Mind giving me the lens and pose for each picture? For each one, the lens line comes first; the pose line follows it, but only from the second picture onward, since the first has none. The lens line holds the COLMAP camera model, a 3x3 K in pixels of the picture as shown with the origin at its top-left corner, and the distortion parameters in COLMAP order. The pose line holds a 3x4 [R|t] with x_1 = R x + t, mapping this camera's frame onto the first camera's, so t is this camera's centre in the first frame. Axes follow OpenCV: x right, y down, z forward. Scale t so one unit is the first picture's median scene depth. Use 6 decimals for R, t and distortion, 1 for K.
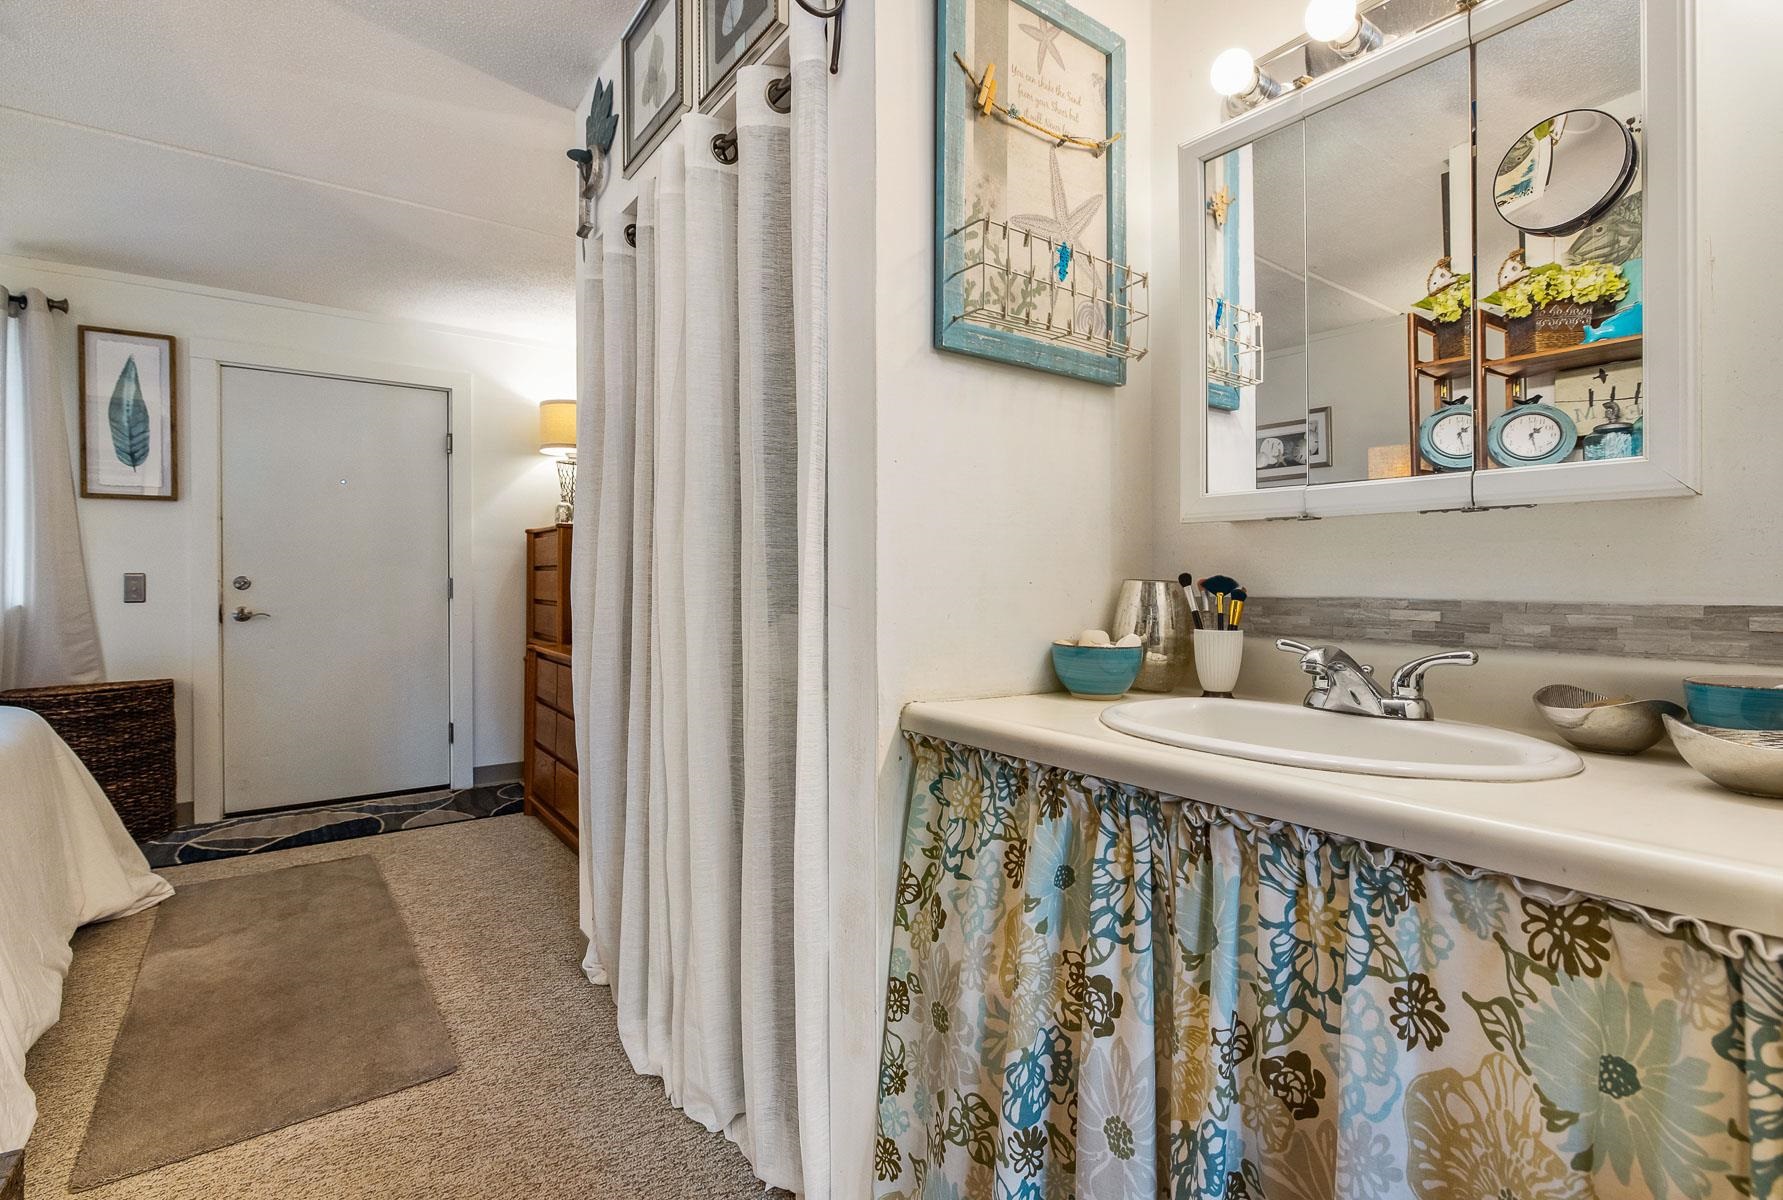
lens RADIAL K [[839.7, 0, 899.9], [0, 839.7, 581.8], [0, 0, 1]] dist [0.002640, -0.000249]
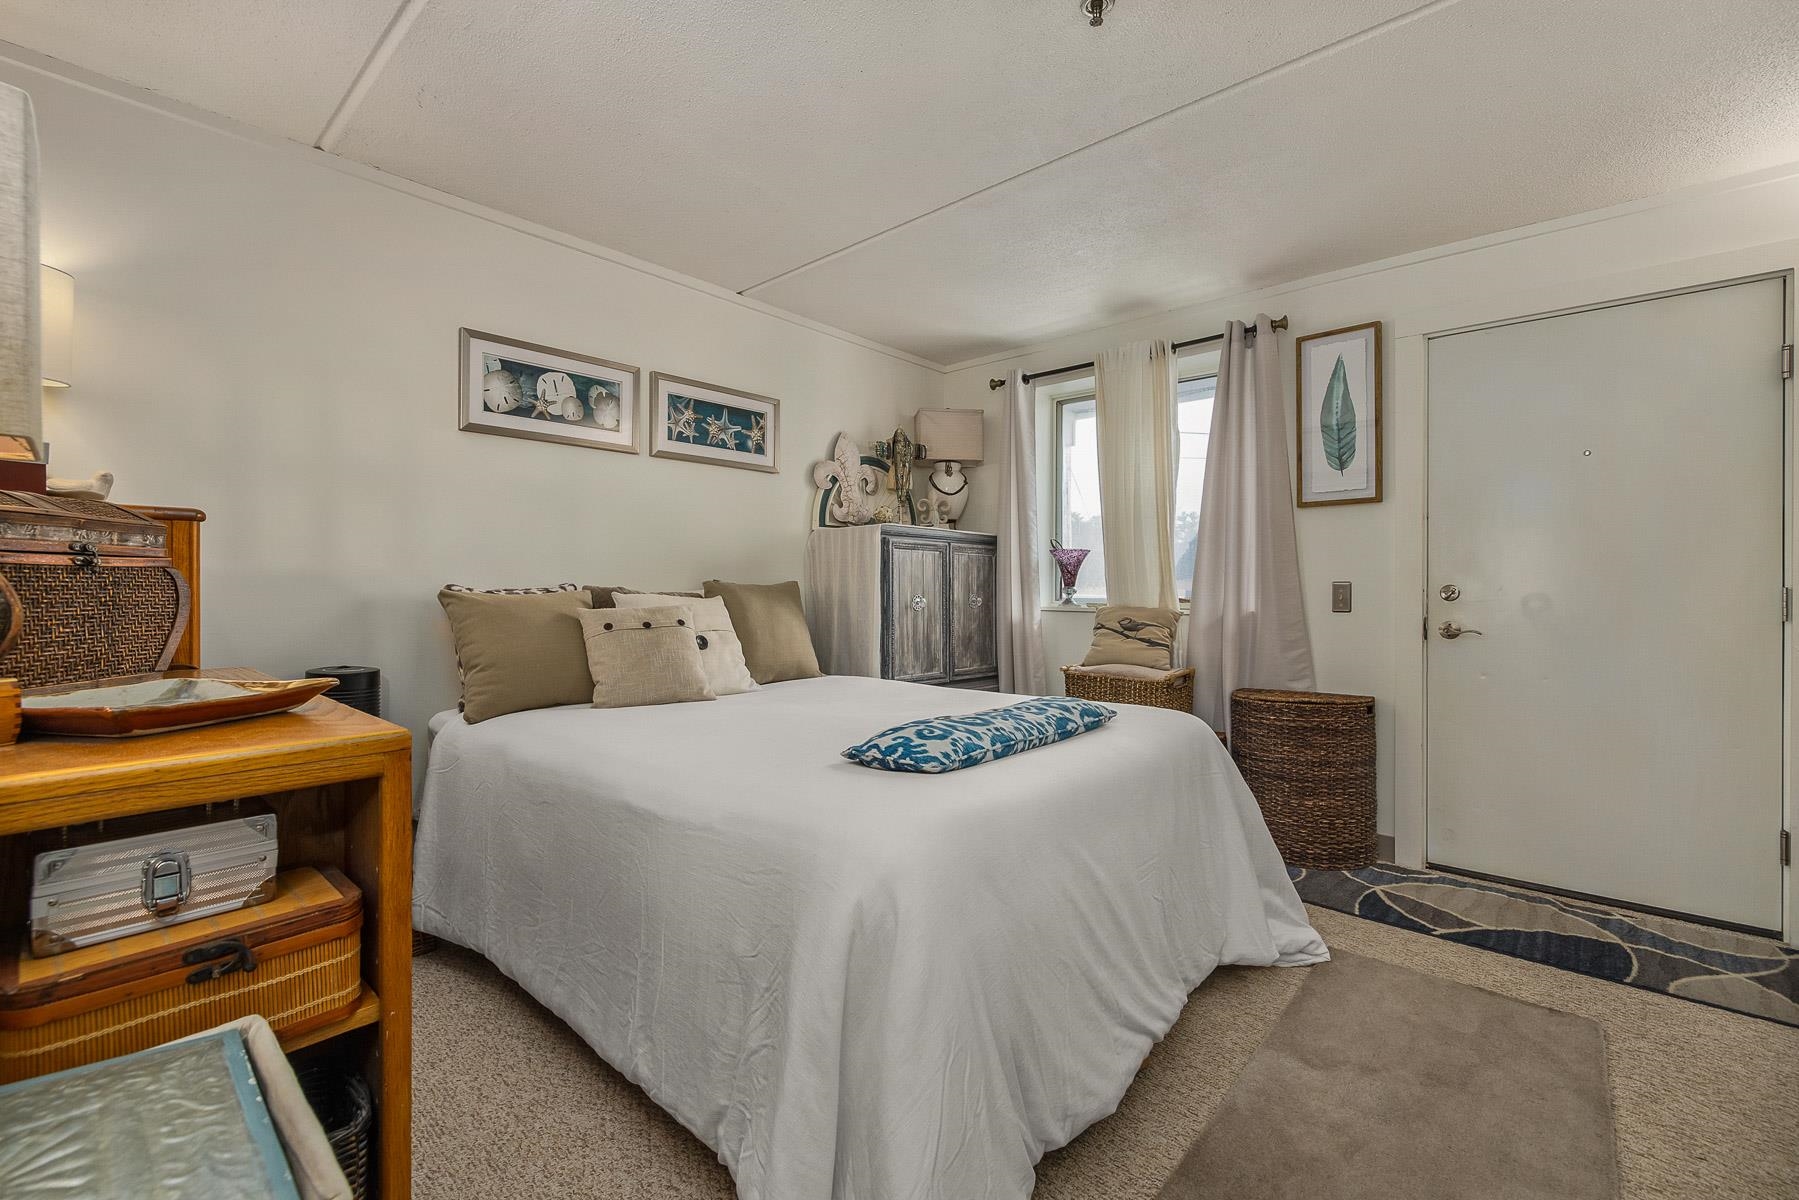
lens RADIAL K [[778.1, 0, 896.5], [0, 778.1, 588.4], [0, 0, 1]] dist [0.002991, 0.000902]
pose [[0.205996, 0.005057, -0.978540, -0.149916], [-0.006425, 0.999972, 0.003815, -0.002645], [0.978532, 0.005502, 0.206023, 0.330079]]
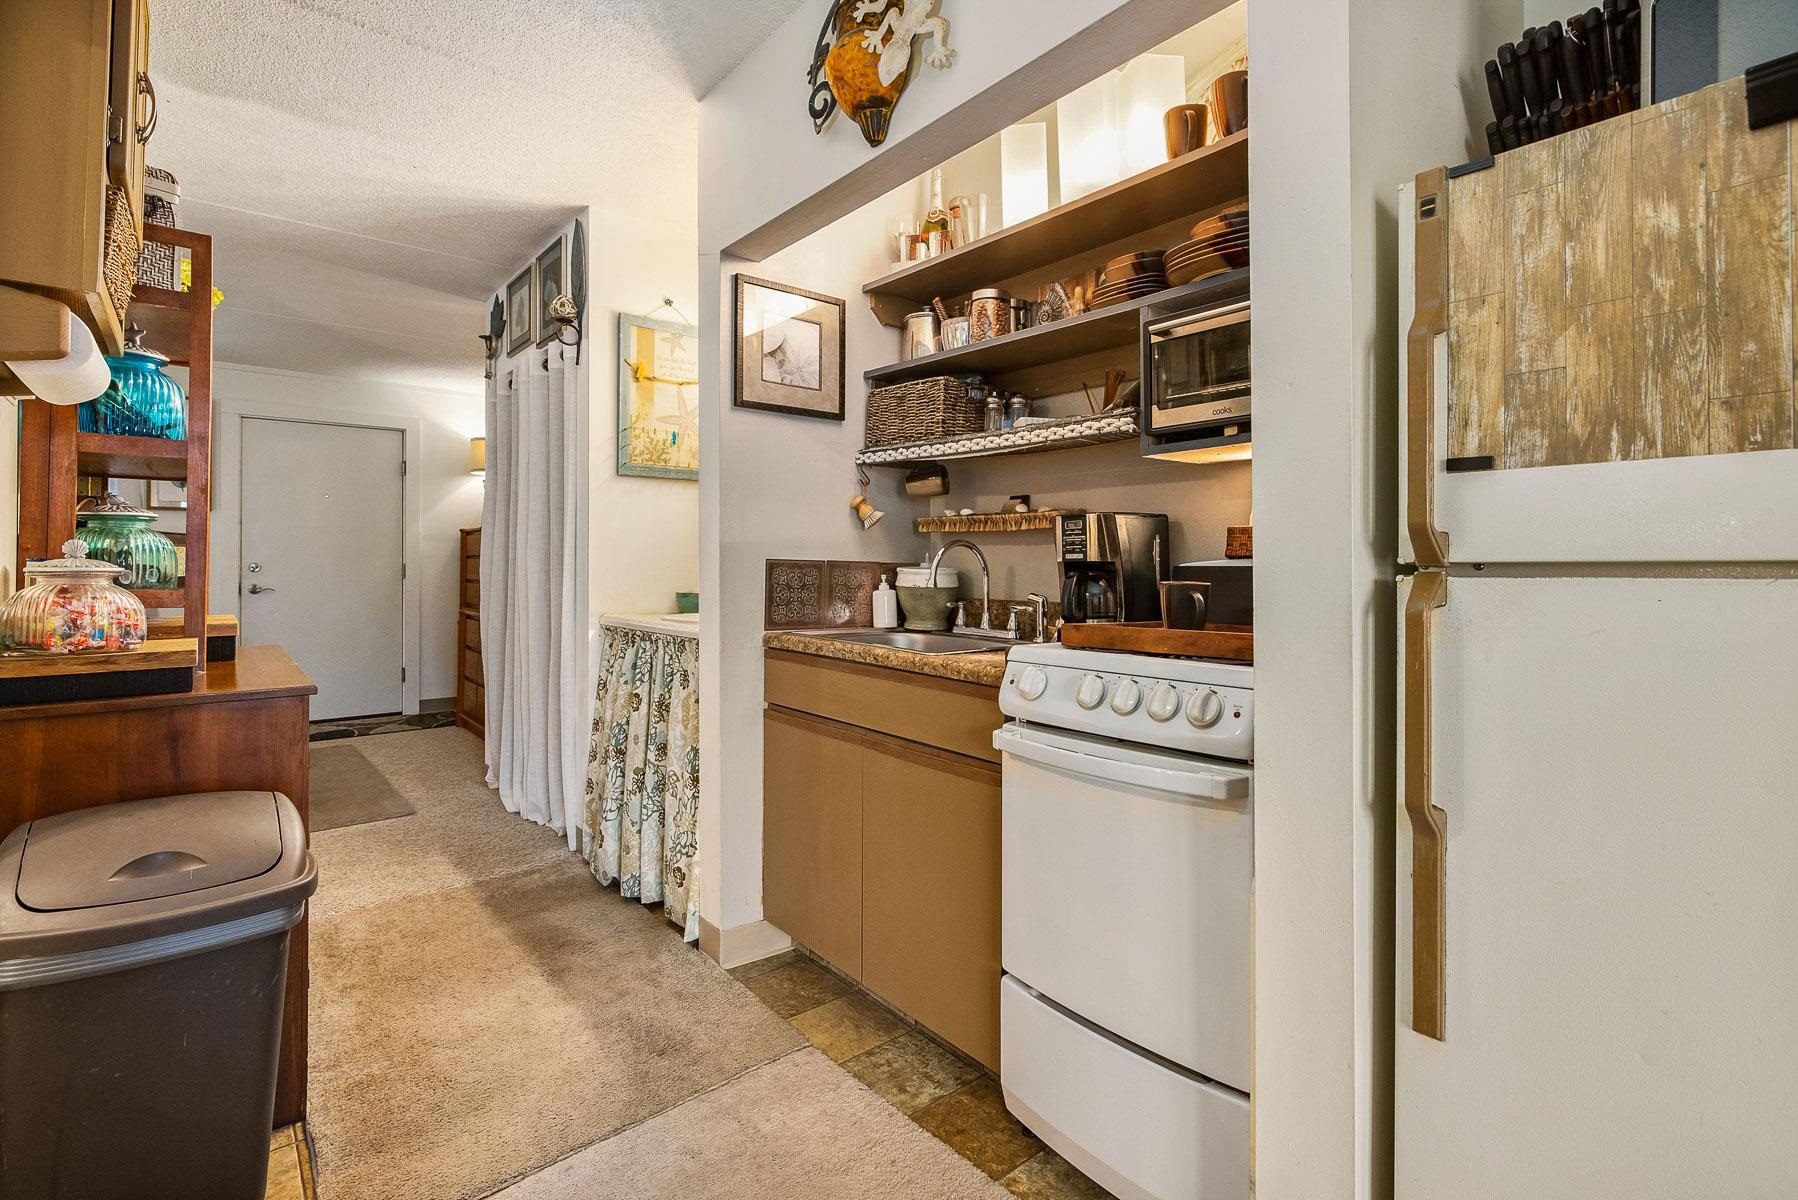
lens RADIAL K [[833.8, 0, 913.0], [0, 833.8, 551.0], [0, 0, 1]] dist [-0.001259, 0.001381]
pose [[0.997565, -0.000440, 0.069737, 0.264935], [0.001620, 0.999856, -0.016879, -0.001041], [-0.069719, 0.016951, 0.997423, -0.548422]]
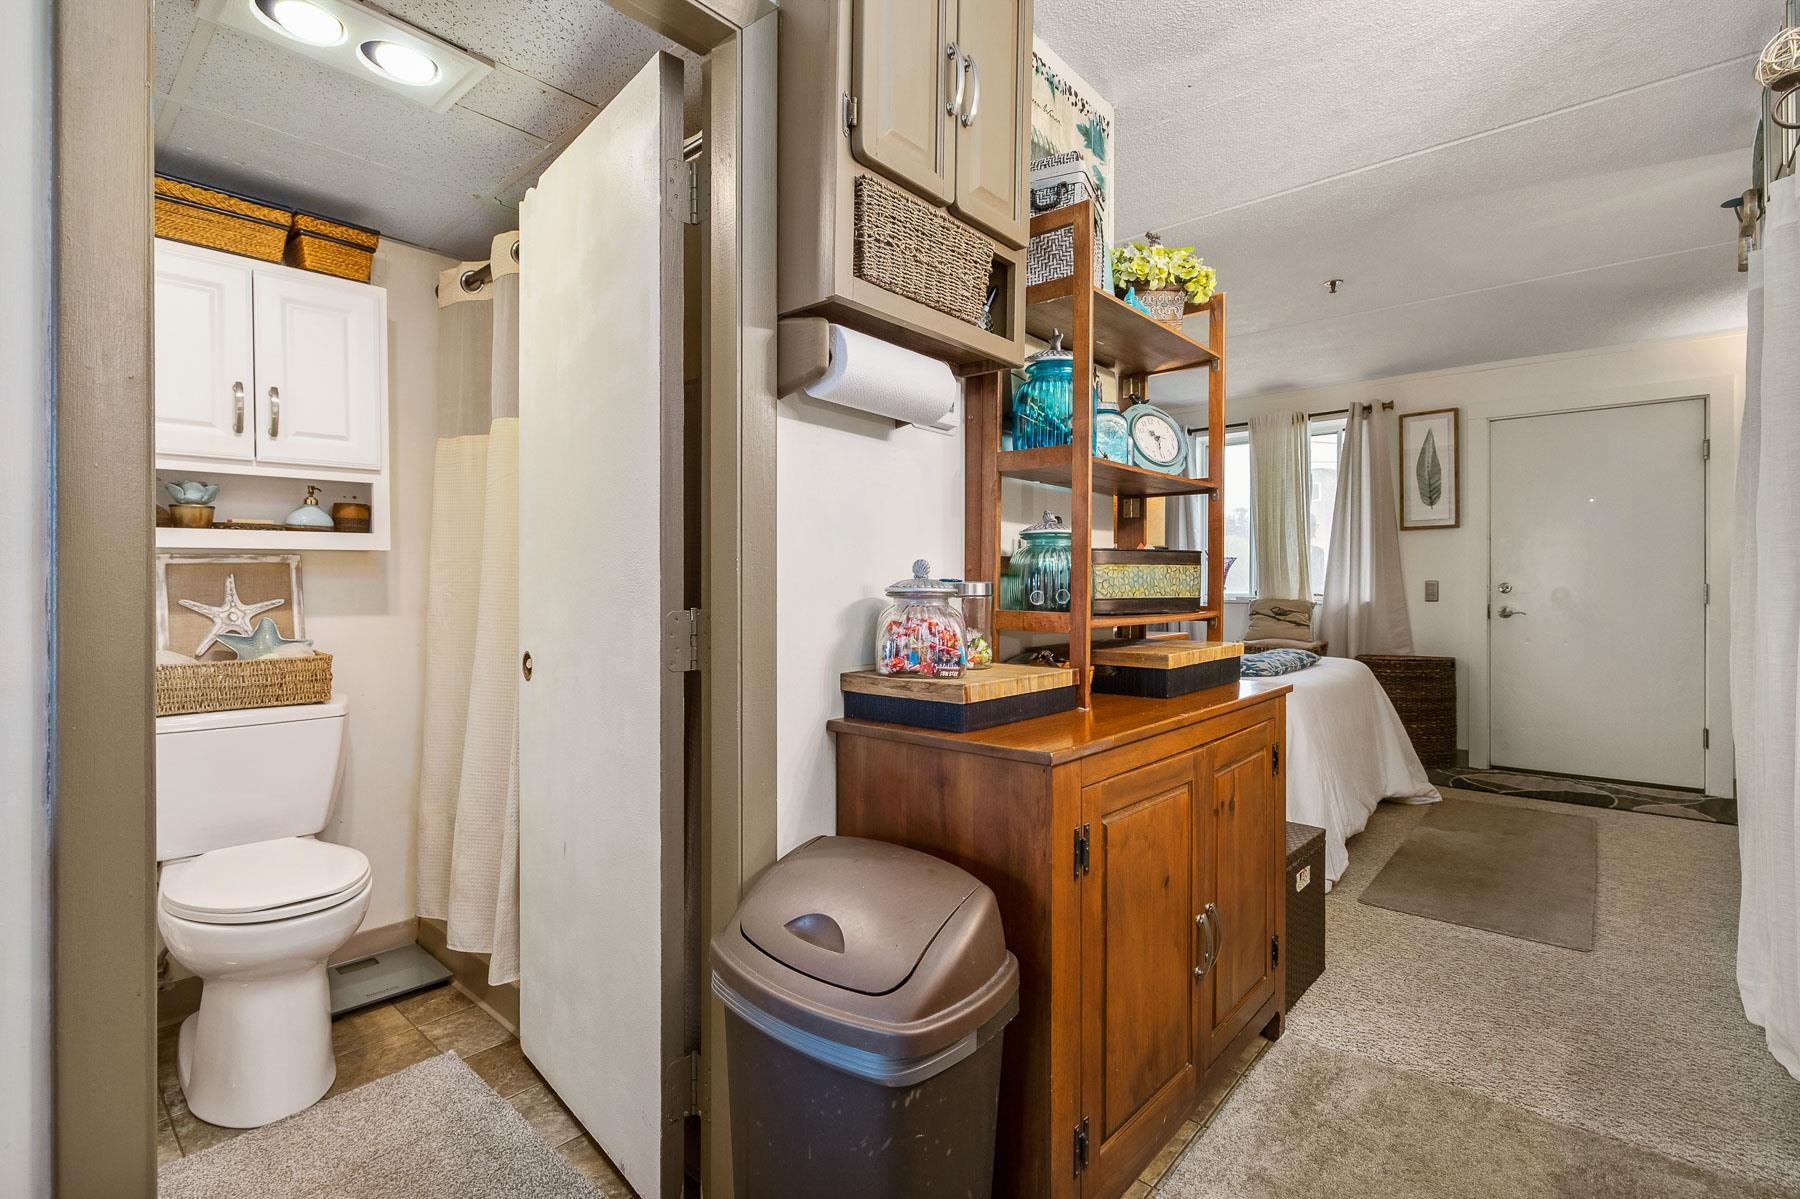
lens RADIAL K [[834.7, 0, 897.9], [0, 834.7, 590.0], [0, 0, 1]] dist [-0.001259, 0.001381]
pose [[0.218211, 0.006852, -0.975877, 0.276602], [-0.002002, 0.999976, 0.006574, -0.001945], [0.975899, 0.000519, 0.218220, -0.192022]]
